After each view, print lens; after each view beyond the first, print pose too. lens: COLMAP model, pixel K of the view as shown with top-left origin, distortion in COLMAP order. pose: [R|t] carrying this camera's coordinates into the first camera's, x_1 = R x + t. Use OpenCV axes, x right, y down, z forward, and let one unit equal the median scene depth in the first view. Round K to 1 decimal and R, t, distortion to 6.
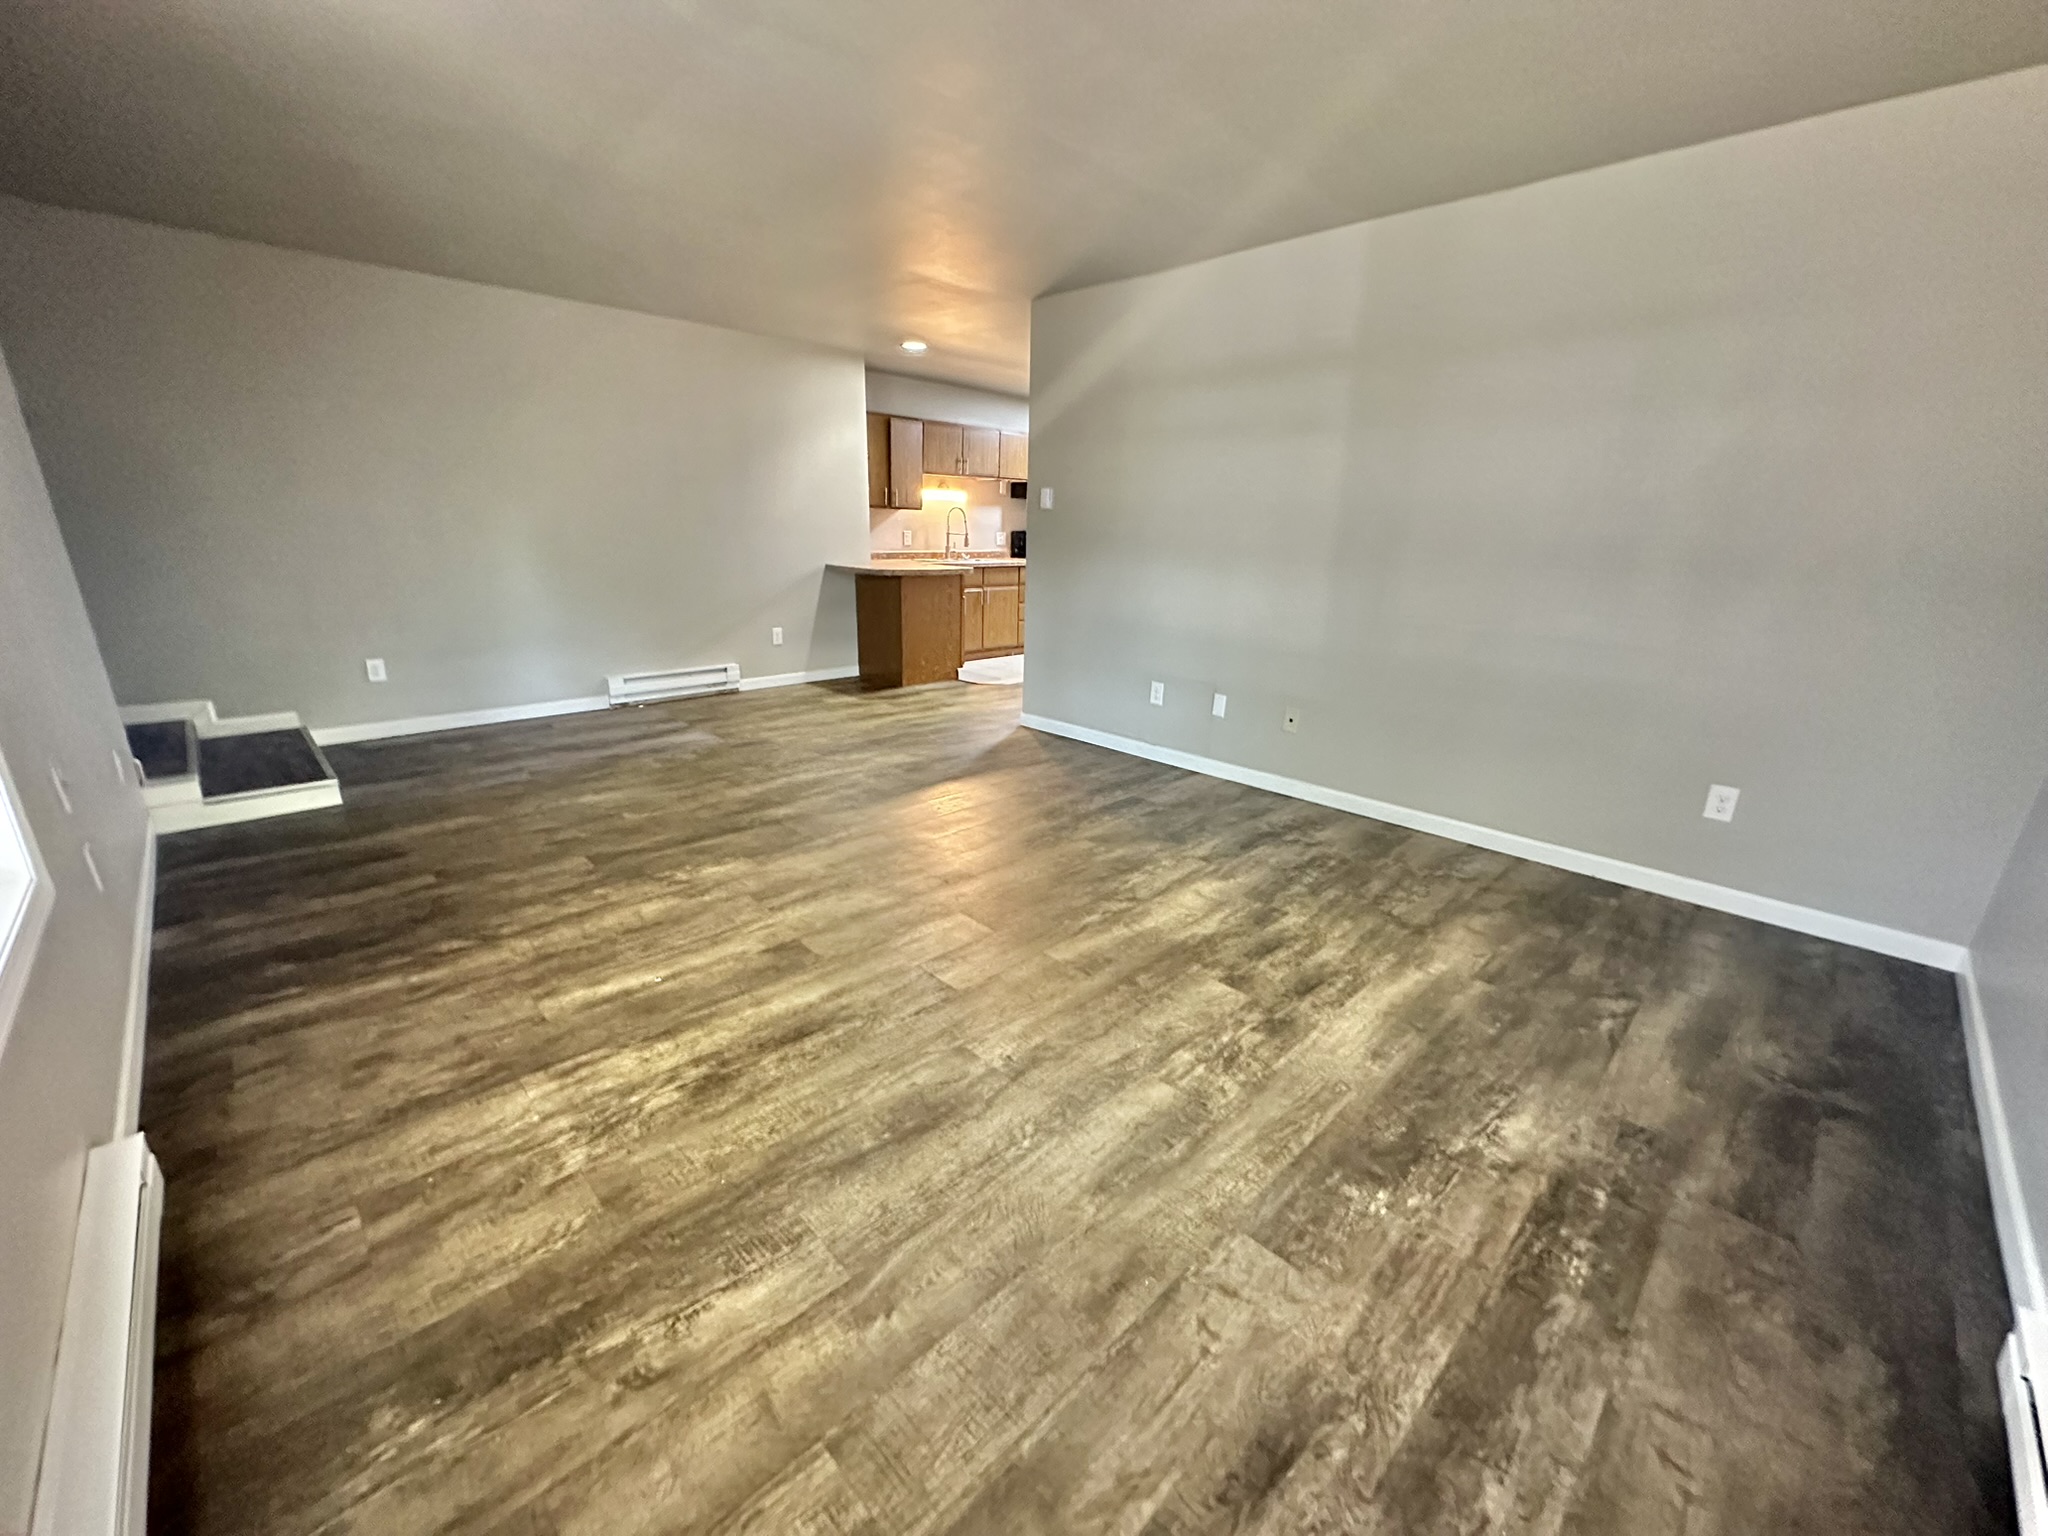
lens RADIAL K [[817.5, 0, 1024.0], [0, 817.5, 768.0], [0, 0, 1]] dist [-0.000948, 0.000590]
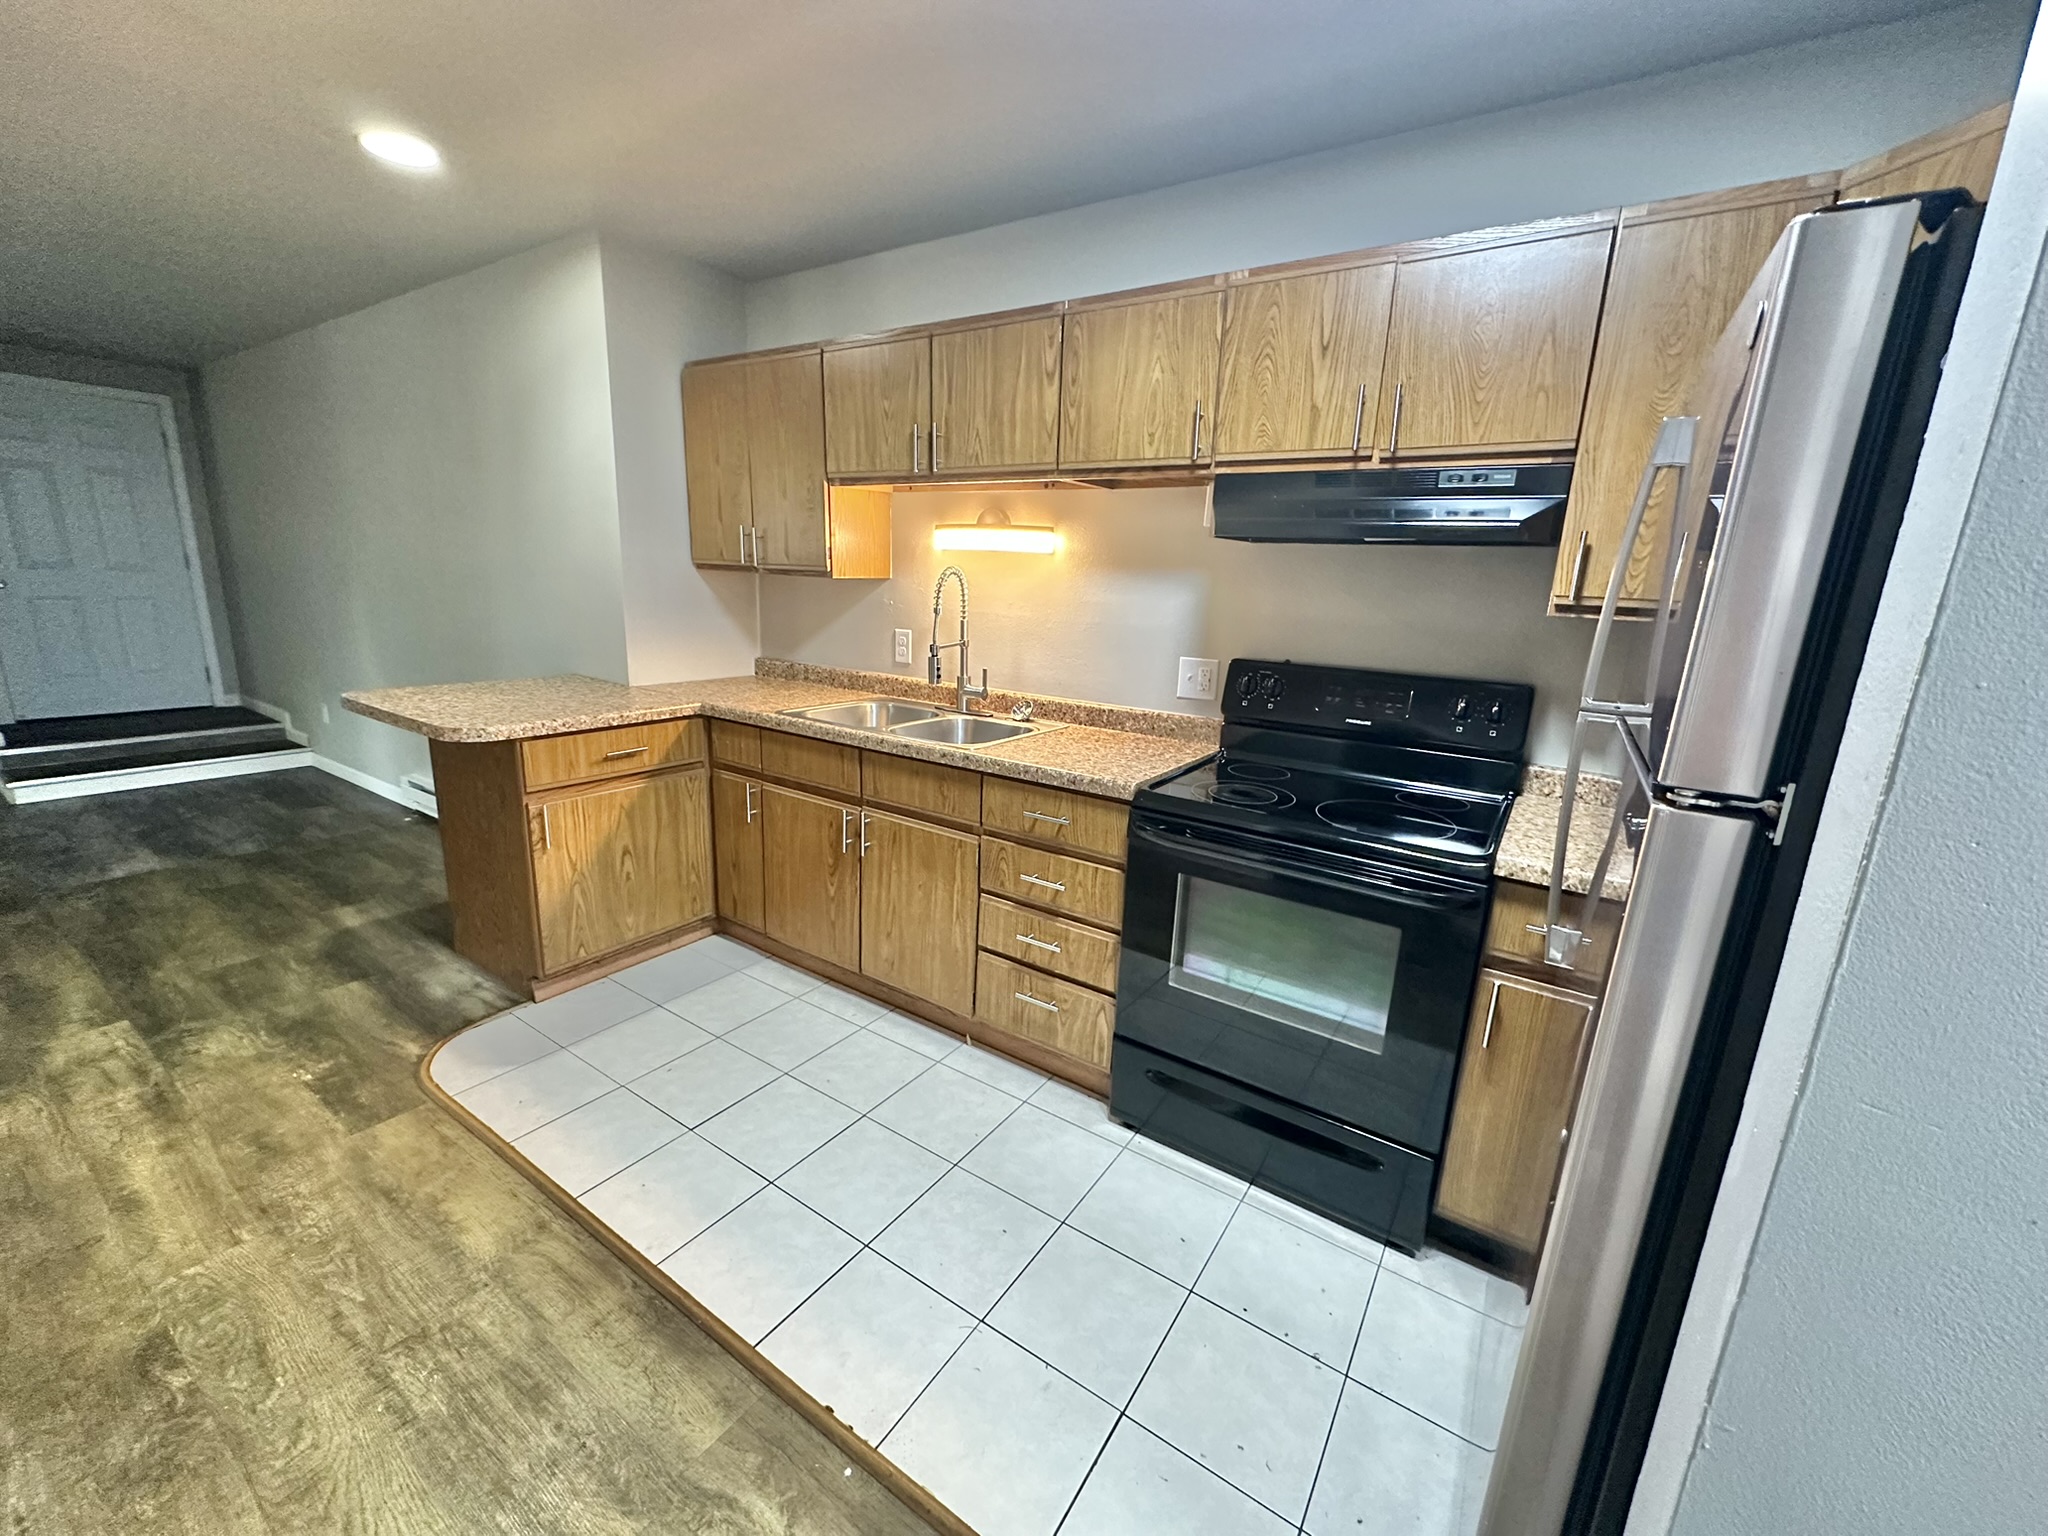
lens RADIAL K [[817.5, 0, 1024.0], [0, 817.5, 768.0], [0, 0, 1]] dist [-0.000948, 0.000590]
pose [[0.206784, 0.213307, -0.954851, 0.627307], [-0.312859, 0.939119, 0.142039, -0.682059], [0.927017, 0.269362, 0.260929, 2.191735]]
